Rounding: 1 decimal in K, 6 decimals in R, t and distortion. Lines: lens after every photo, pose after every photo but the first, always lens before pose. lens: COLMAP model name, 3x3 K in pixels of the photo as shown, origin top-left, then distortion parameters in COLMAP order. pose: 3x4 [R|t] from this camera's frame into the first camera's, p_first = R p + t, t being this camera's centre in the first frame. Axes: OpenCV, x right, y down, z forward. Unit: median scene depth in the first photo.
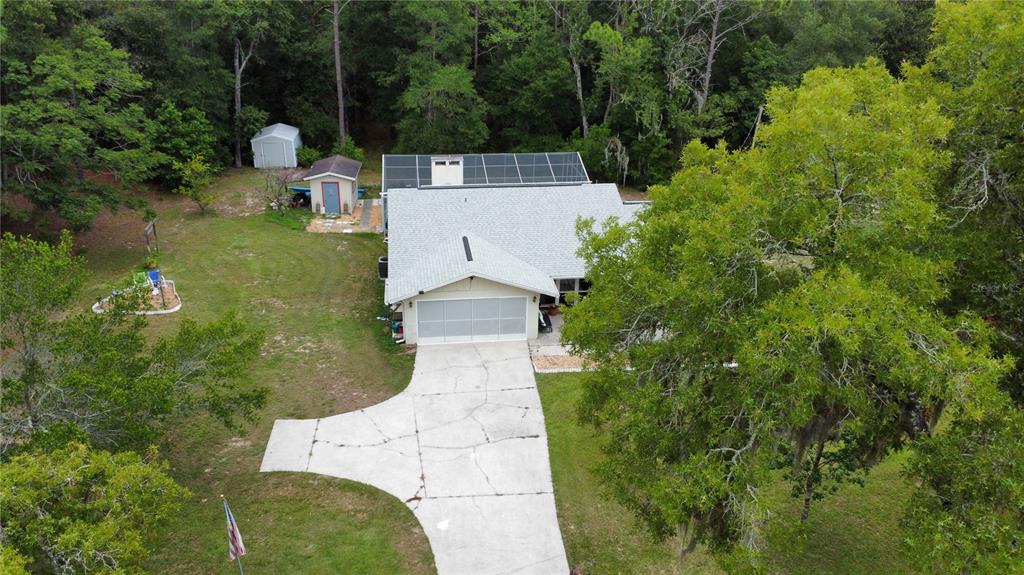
lens RADIAL K [[765.5, 0, 512.0], [0, 765.5, 287.5], [0, 0, 1]] dist [0.000853, -0.001843]
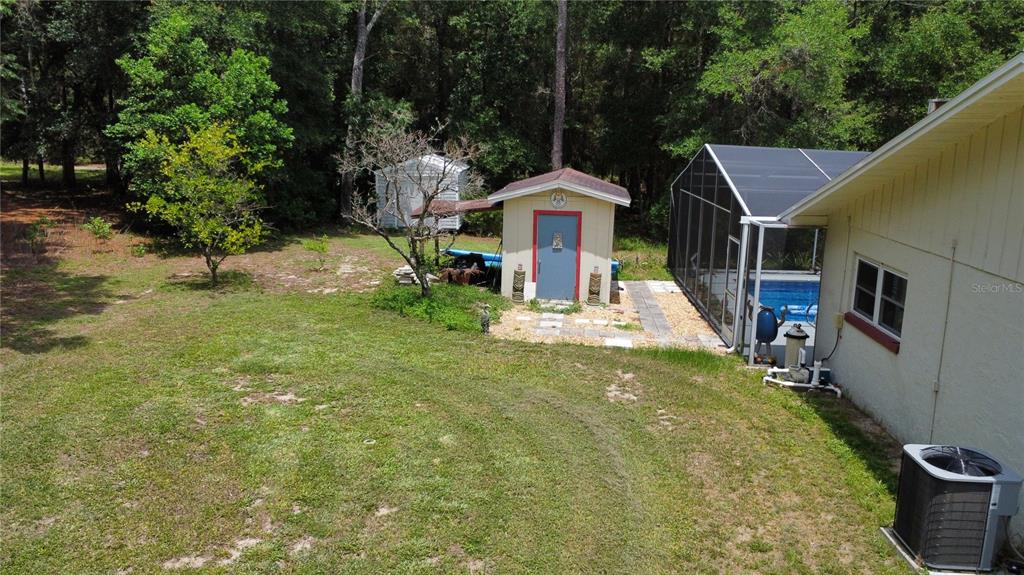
lens RADIAL K [[765.5, 0, 512.0], [0, 765.5, 287.5], [0, 0, 1]] dist [0.000853, -0.001843]
pose [[0.983169, 0.031346, -0.179988, -0.201058], [-0.069490, 0.975287, -0.209730, -0.027273], [0.168966, 0.218707, 0.961050, 0.685860]]
